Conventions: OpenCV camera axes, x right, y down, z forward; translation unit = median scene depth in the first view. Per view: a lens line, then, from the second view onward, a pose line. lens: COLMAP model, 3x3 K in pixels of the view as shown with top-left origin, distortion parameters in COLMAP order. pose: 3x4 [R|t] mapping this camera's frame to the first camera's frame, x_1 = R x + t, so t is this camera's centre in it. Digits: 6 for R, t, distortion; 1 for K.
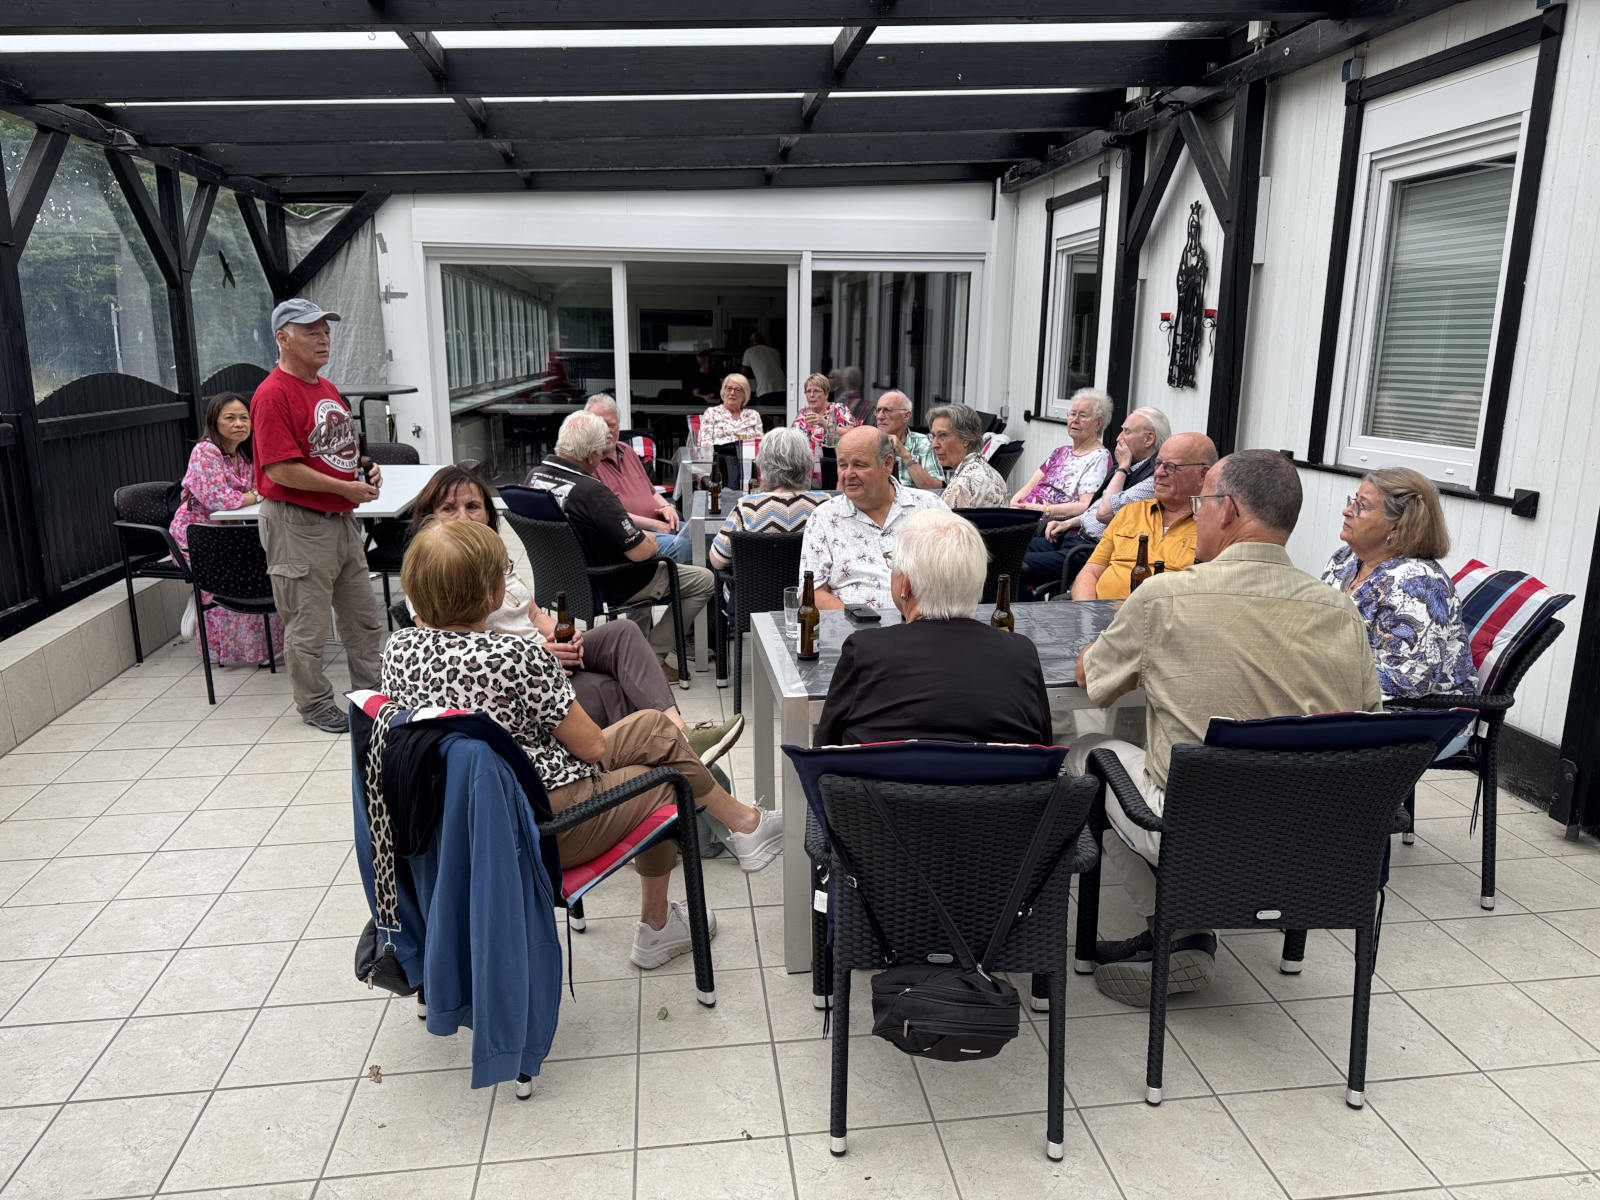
lens RADIAL K [[1102.8, 0, 800.0], [0, 1102.8, 600.0], [0, 0, 1]] dist [-0.000277, -0.001882]
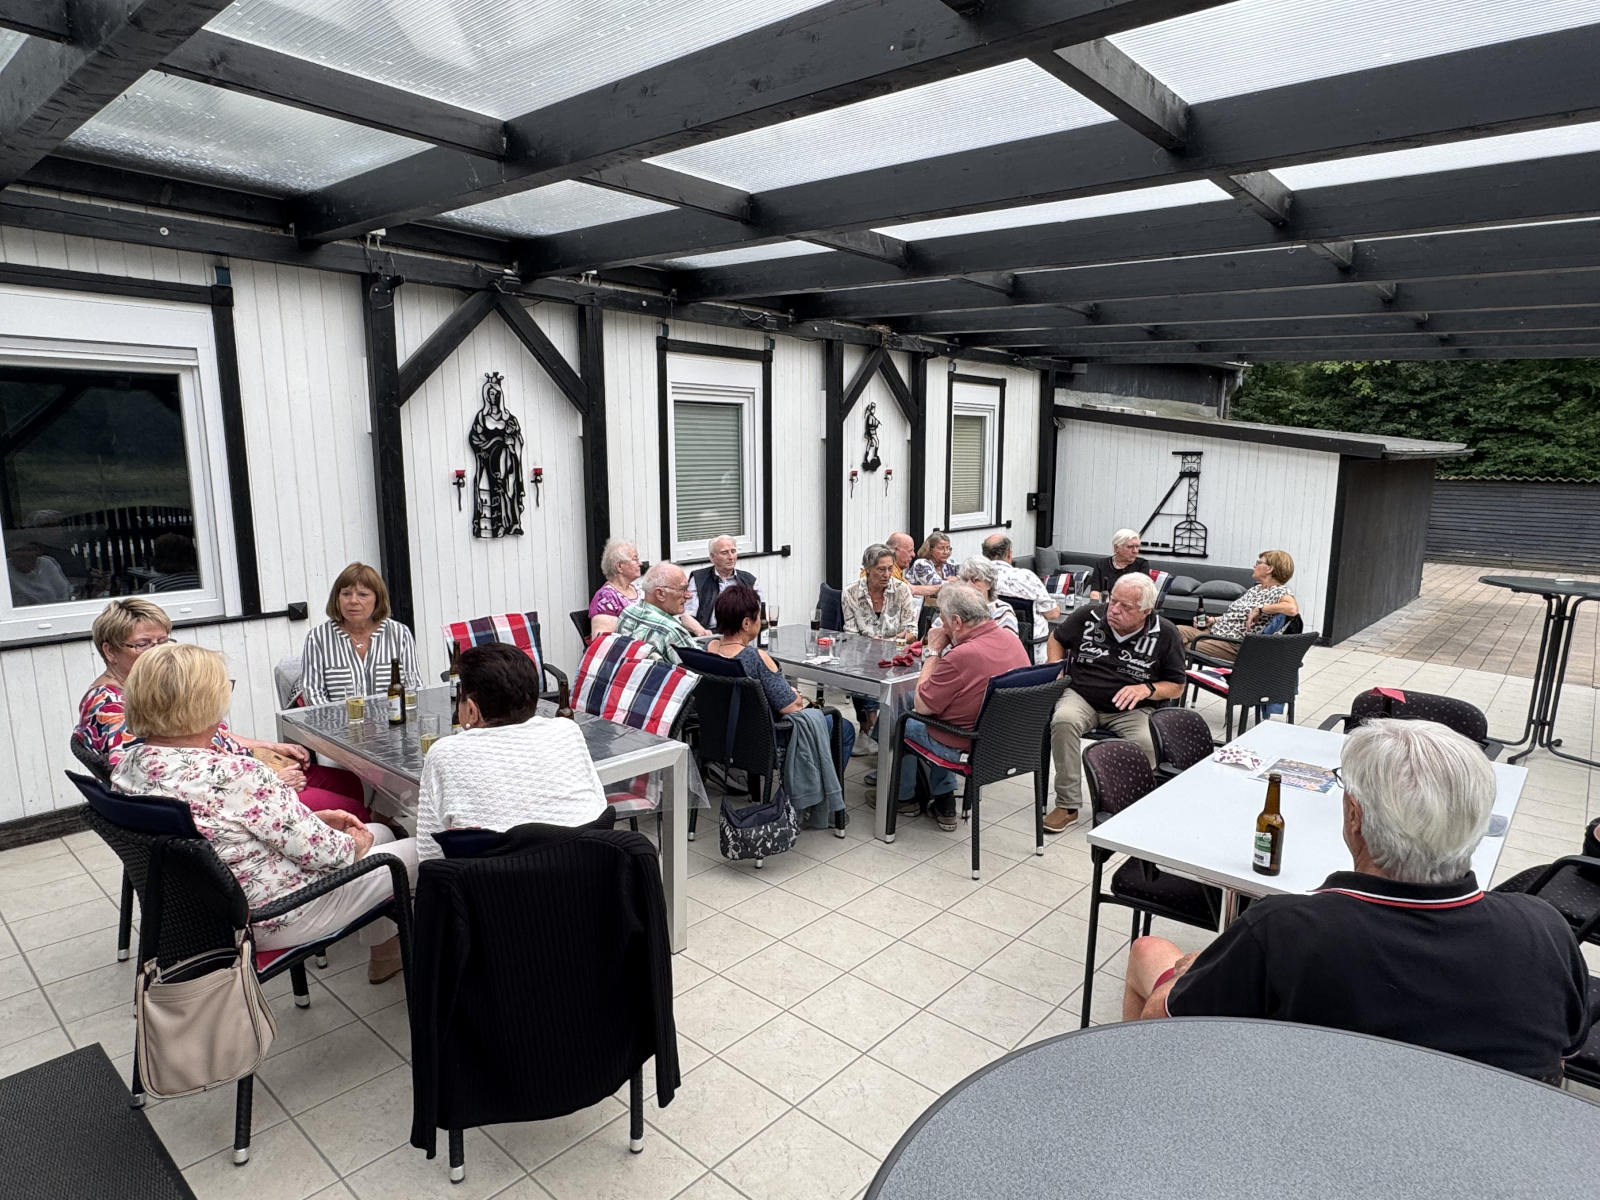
lens RADIAL K [[943.5, 0, 800.0], [0, 943.5, 600.0], [0, 0, 1]] dist [-0.000706, -0.000164]
pose [[-0.657510, -0.130895, 0.741988, -0.752297], [0.160248, 0.937967, 0.307470, -0.509818], [-0.736207, 0.321067, -0.595748, 1.849194]]
